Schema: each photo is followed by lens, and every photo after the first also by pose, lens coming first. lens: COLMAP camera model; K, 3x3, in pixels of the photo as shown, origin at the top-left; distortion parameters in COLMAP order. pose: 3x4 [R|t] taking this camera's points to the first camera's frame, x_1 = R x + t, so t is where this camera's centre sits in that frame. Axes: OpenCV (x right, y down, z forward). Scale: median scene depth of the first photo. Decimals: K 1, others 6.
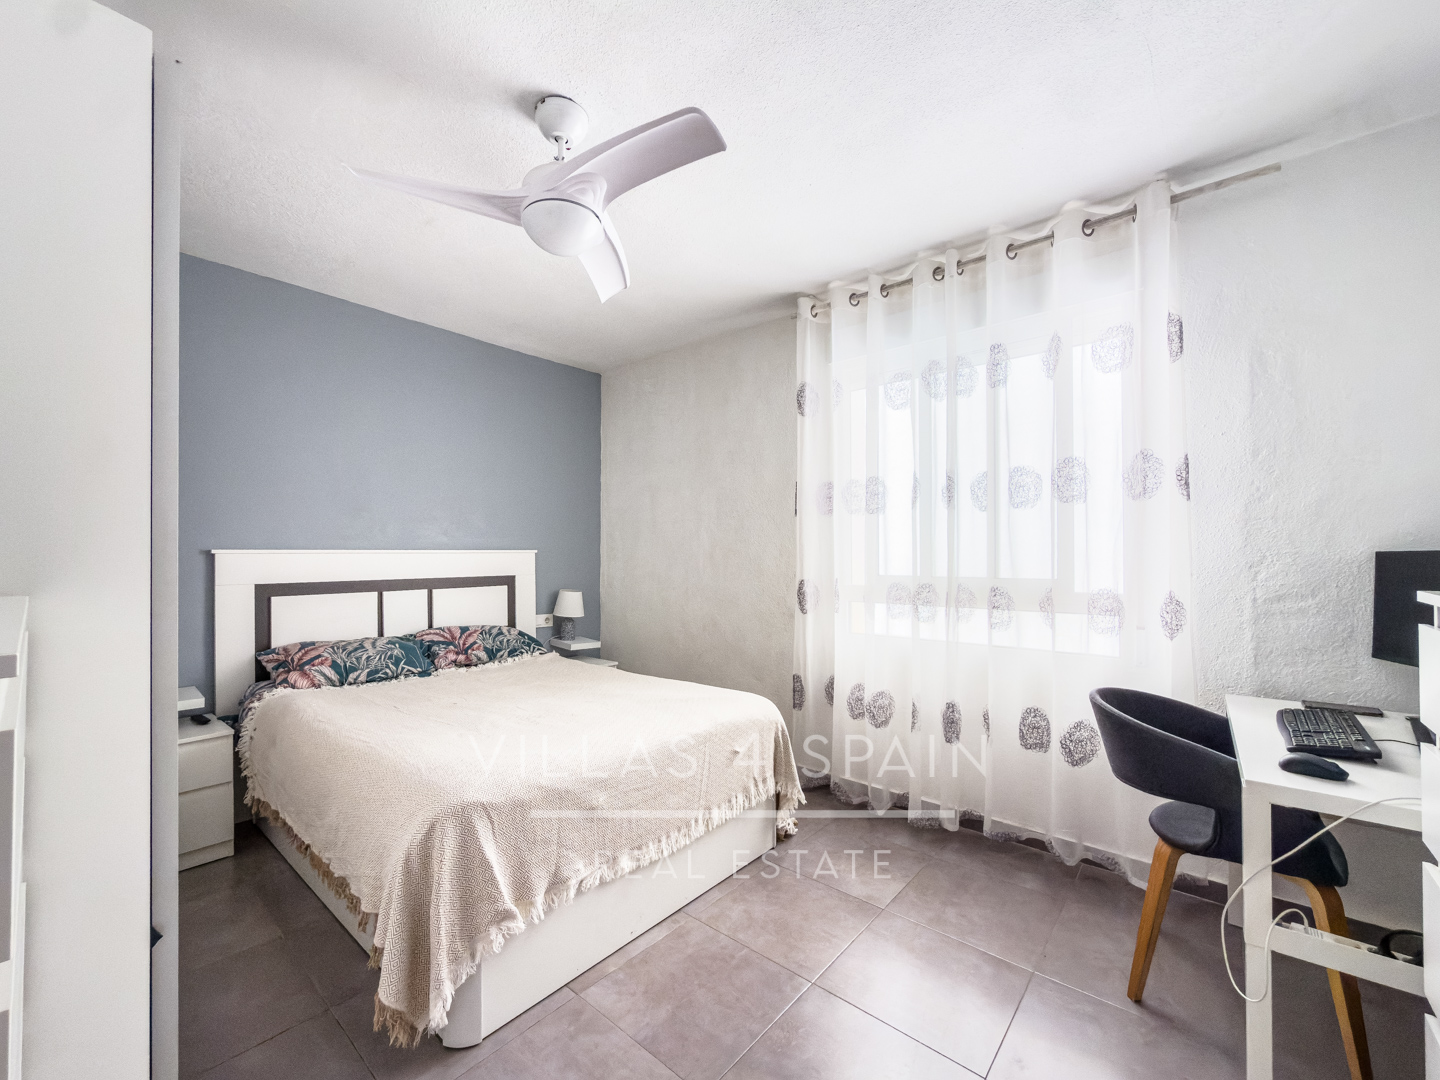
lens RADIAL K [[581.5, 0, 730.1], [0, 581.5, 553.1], [0, 0, 1]] dist [-0.001281, -0.000321]
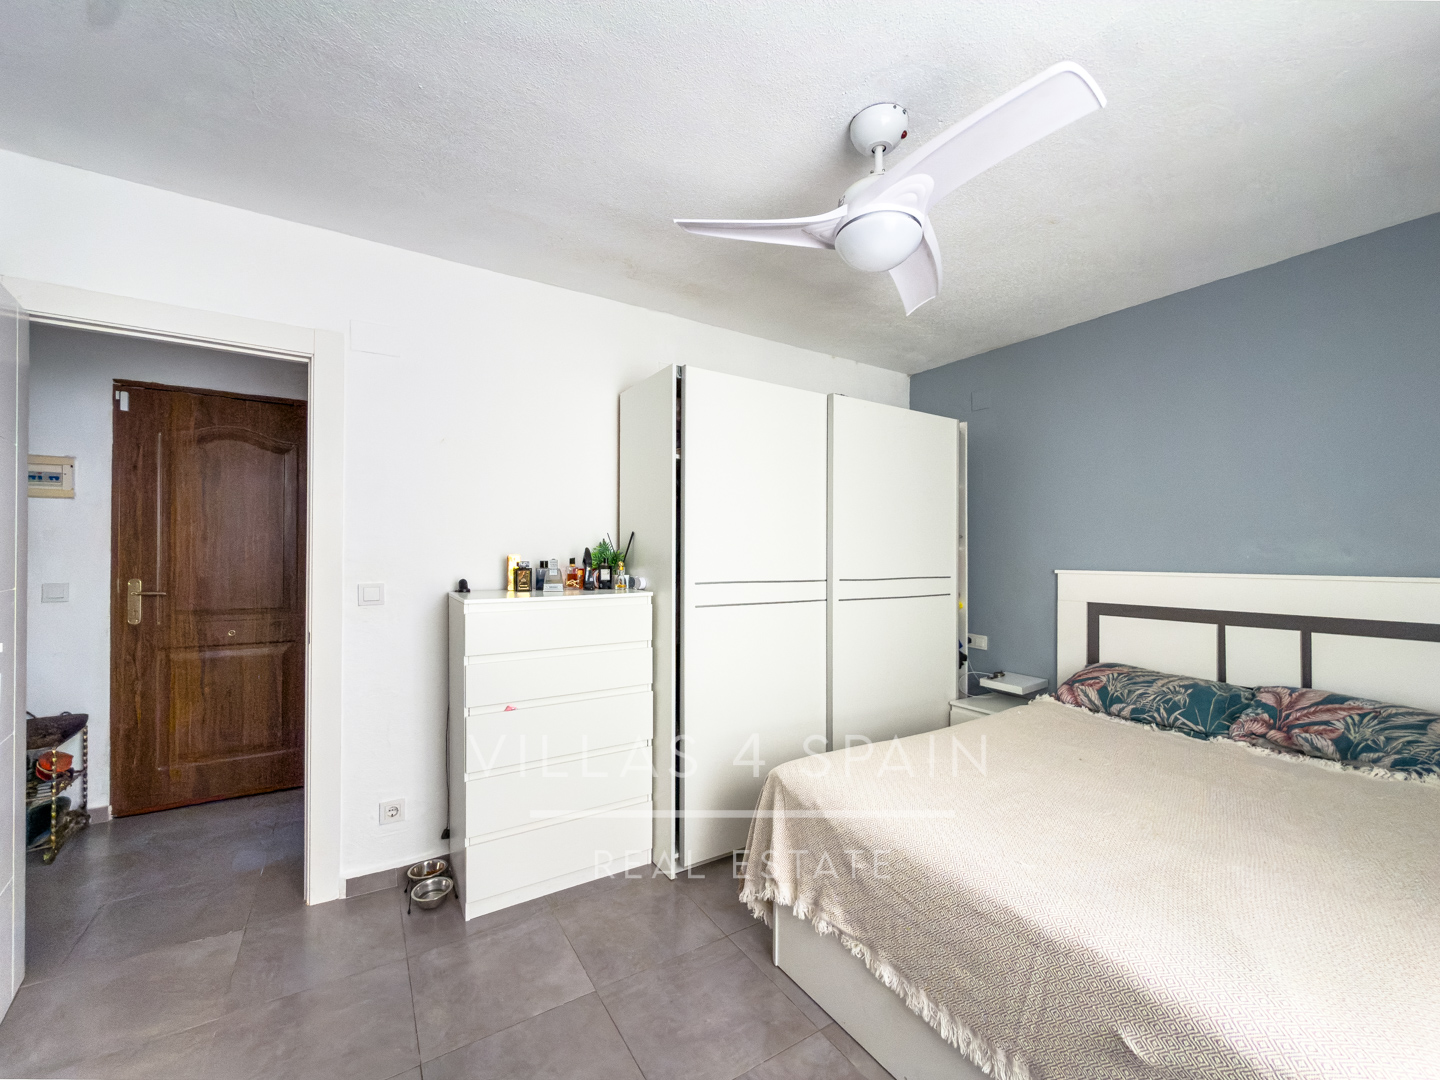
lens RADIAL K [[581.5, 0, 730.1], [0, 581.5, 553.1], [0, 0, 1]] dist [-0.001281, -0.000321]
pose [[-0.293528, -0.004818, -0.955938, 0.425258], [-0.004647, 0.999983, -0.003614, -0.031494], [0.955939, 0.003381, -0.293546, 0.659655]]
